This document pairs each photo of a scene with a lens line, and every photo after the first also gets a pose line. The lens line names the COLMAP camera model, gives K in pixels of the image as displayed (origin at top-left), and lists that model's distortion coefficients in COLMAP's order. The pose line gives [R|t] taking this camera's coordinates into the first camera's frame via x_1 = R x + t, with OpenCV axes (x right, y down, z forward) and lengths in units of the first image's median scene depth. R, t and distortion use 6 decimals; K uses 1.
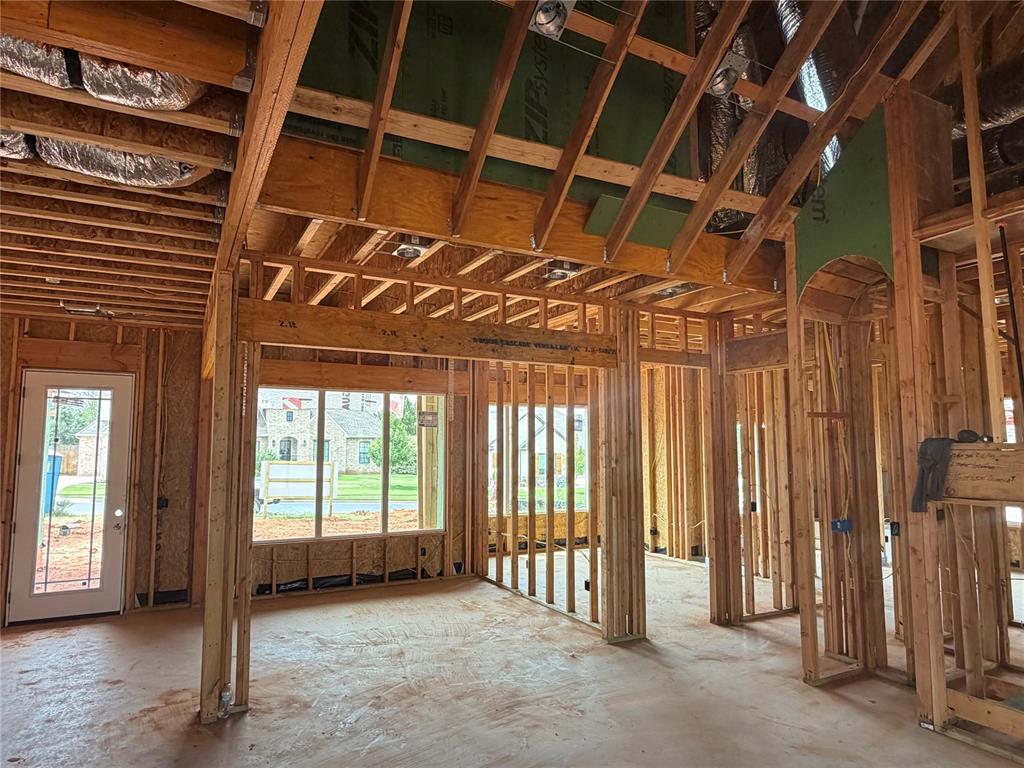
lens RADIAL K [[621.5, 0, 511.2], [0, 621.5, 385.7], [0, 0, 1]] dist [-0.003050, 0.000291]
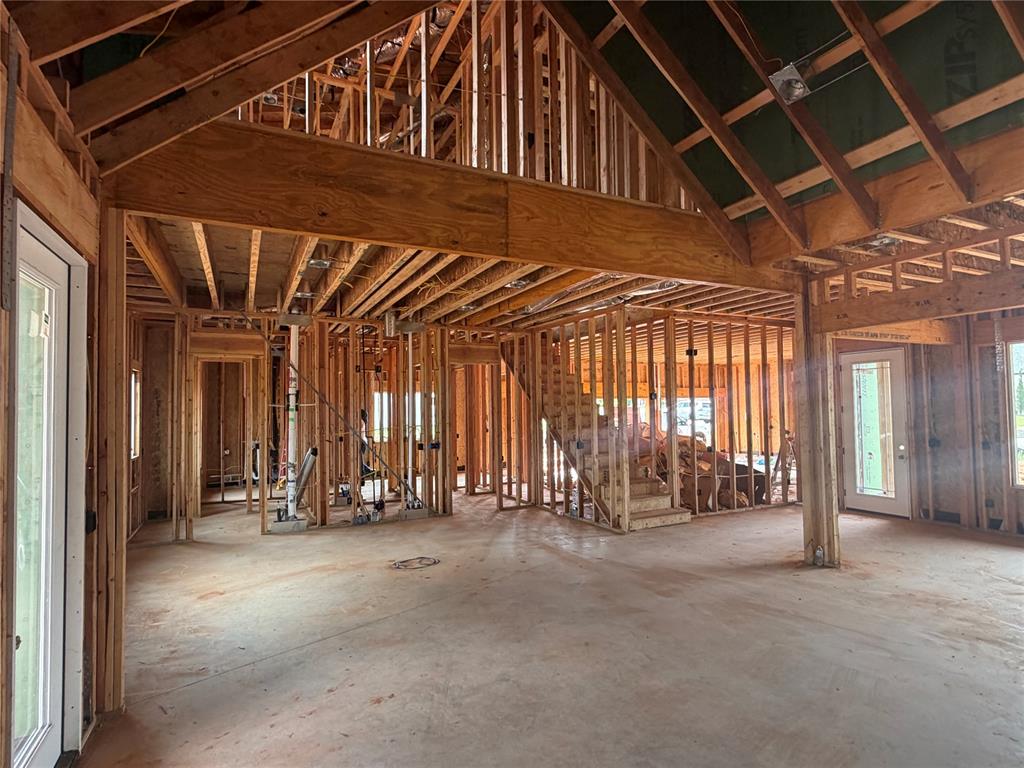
lens RADIAL K [[545.9, 0, 512.3], [0, 545.9, 388.5], [0, 0, 1]] dist [0.000343, -0.000409]
pose [[-0.031060, -0.035326, -0.998893, 0.937086], [0.112715, 0.992877, -0.038618, 0.030990], [0.993142, -0.113790, -0.026857, 0.259051]]
